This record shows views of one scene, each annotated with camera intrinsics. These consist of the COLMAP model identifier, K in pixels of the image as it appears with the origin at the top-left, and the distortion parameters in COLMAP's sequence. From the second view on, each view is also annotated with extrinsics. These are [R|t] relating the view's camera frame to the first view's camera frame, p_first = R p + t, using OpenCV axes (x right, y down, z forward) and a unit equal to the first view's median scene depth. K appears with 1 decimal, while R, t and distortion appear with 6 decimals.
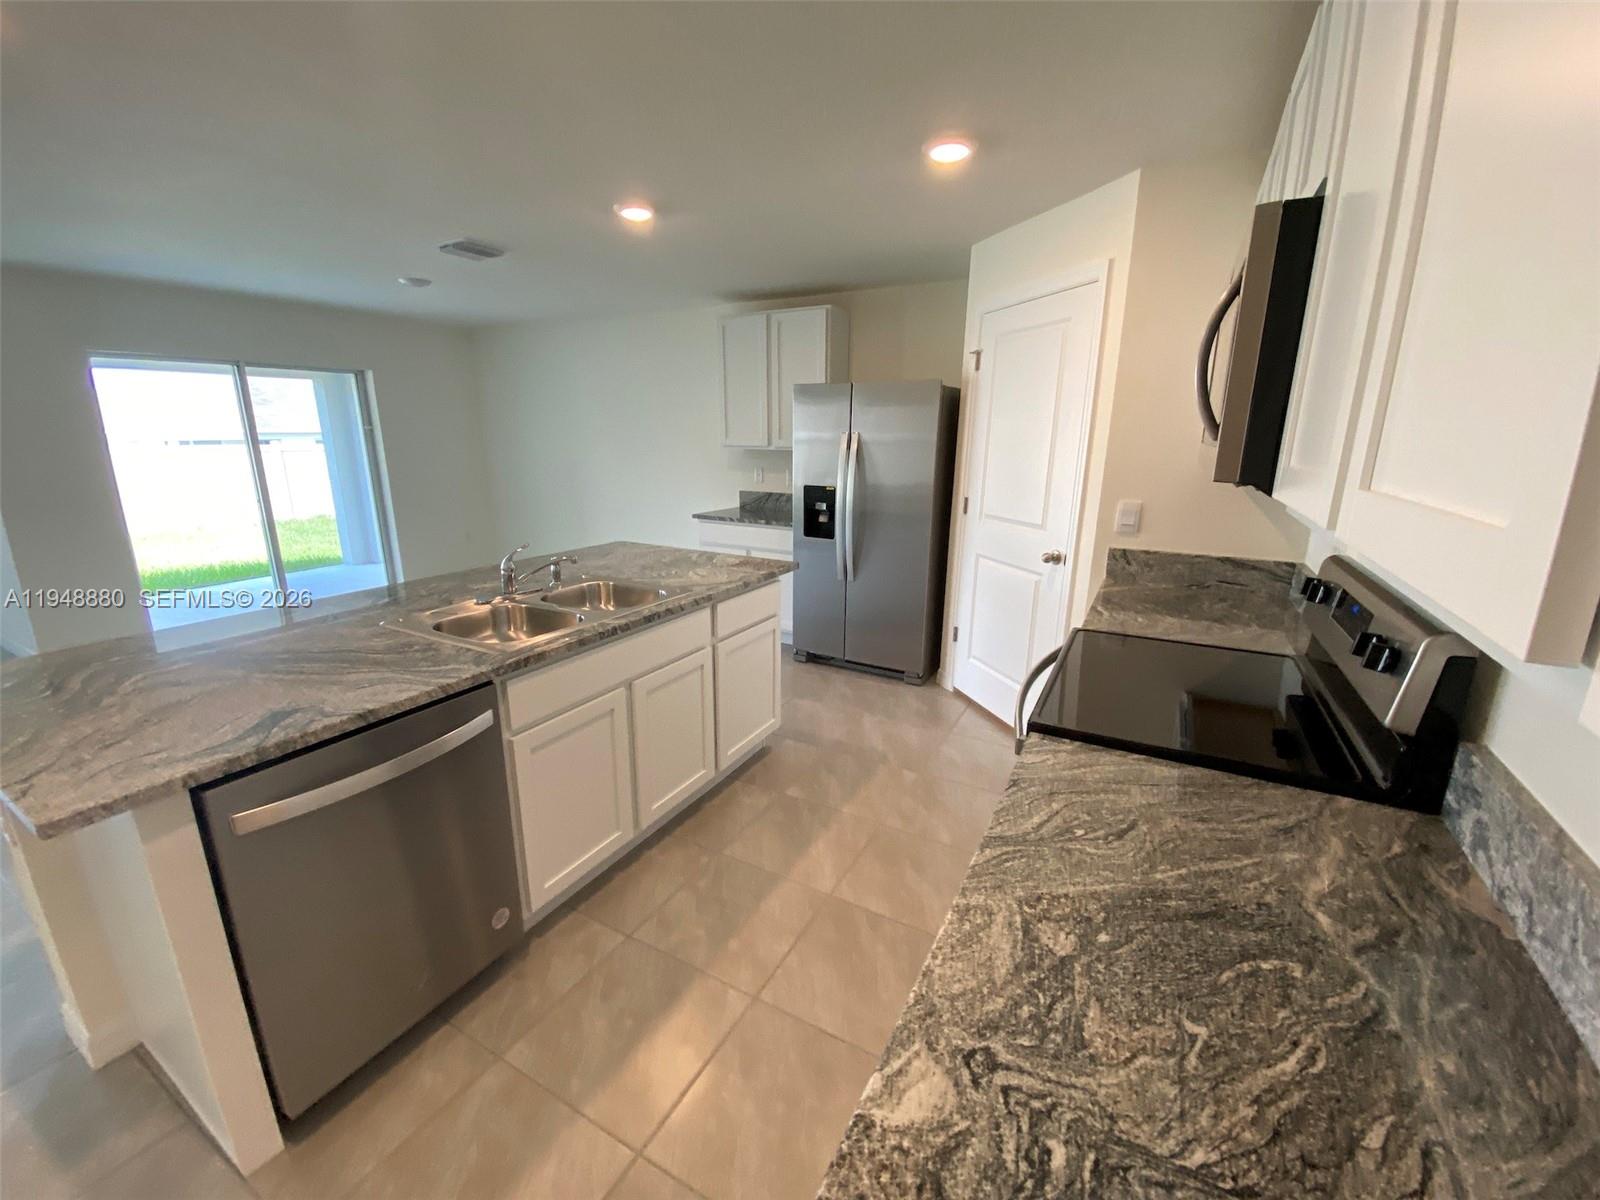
lens RADIAL K [[647.7, 0, 790.4], [0, 647.7, 599.7], [0, 0, 1]] dist [-0.000577, -0.012502]
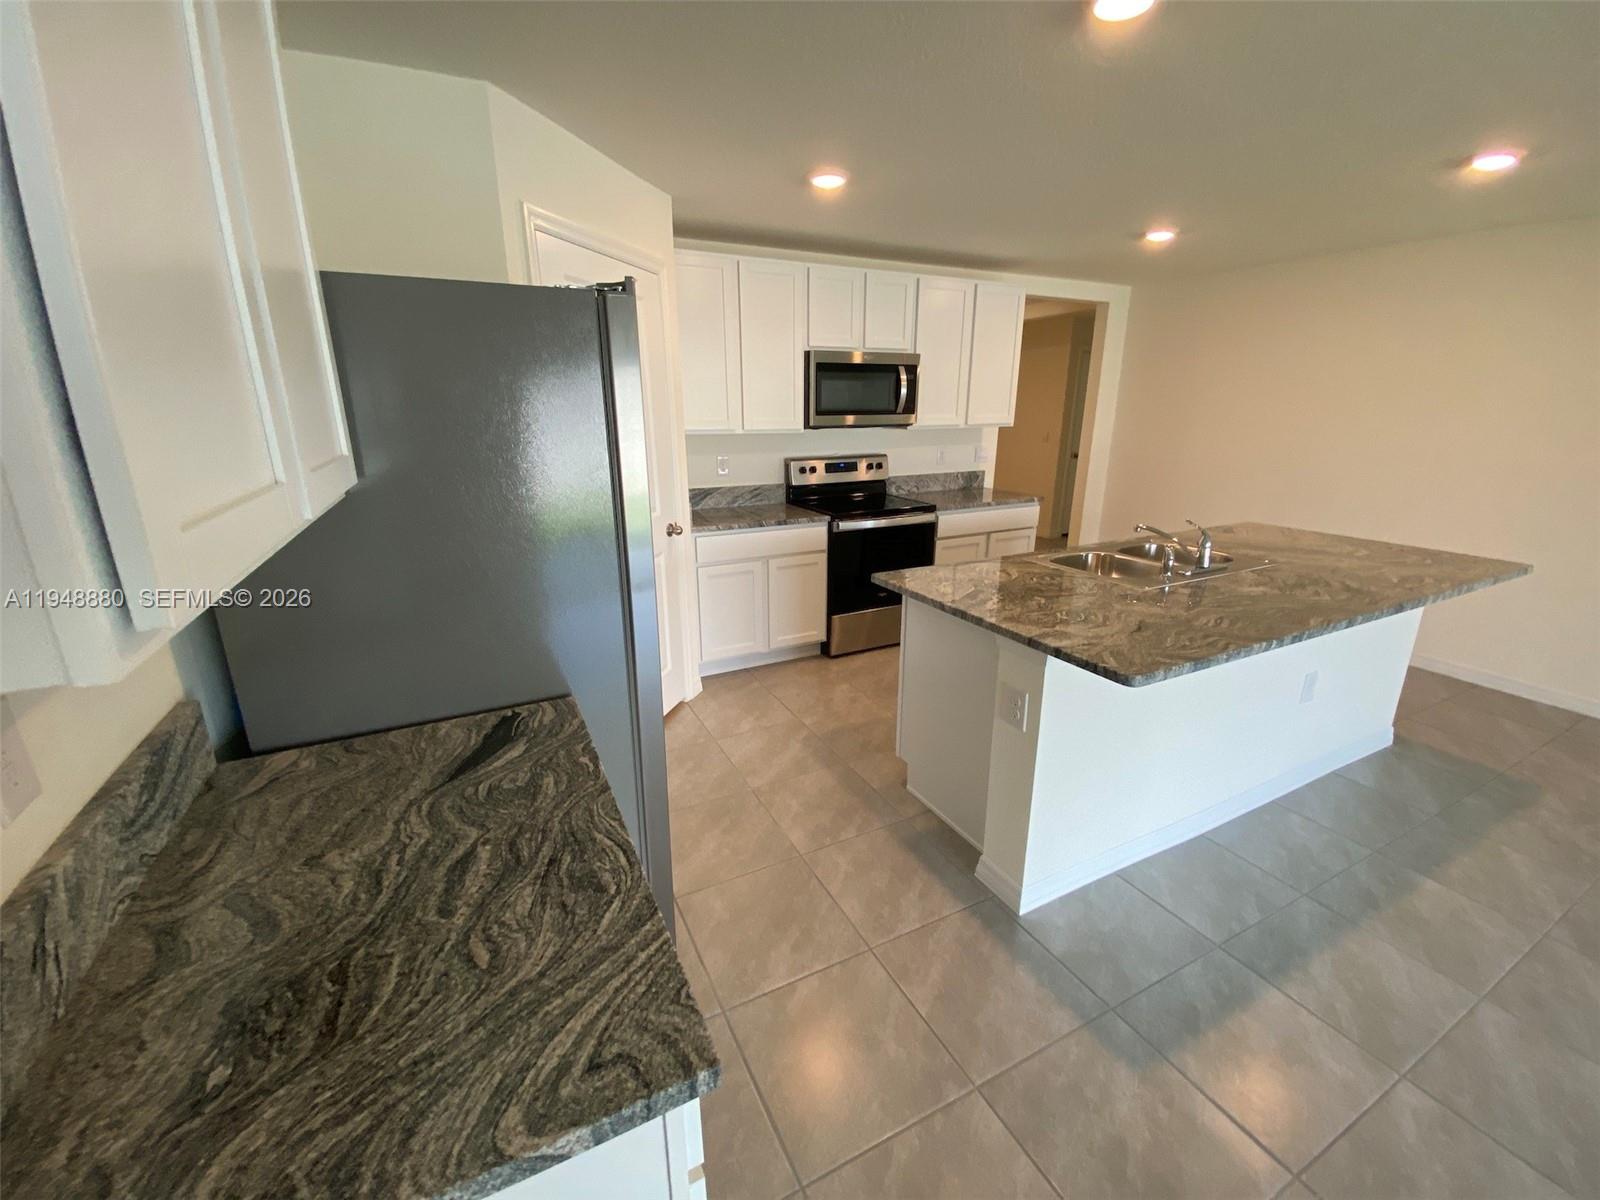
lens RADIAL K [[646.8, 0, 799.8], [0, 646.8, 604.1], [0, 0, 1]] dist [0.028896, -0.033884]
pose [[-0.832521, -0.151190, 0.532963, -1.225177], [0.148207, 0.866191, 0.477229, -1.470988], [-0.533801, 0.476292, -0.698715, 5.659452]]
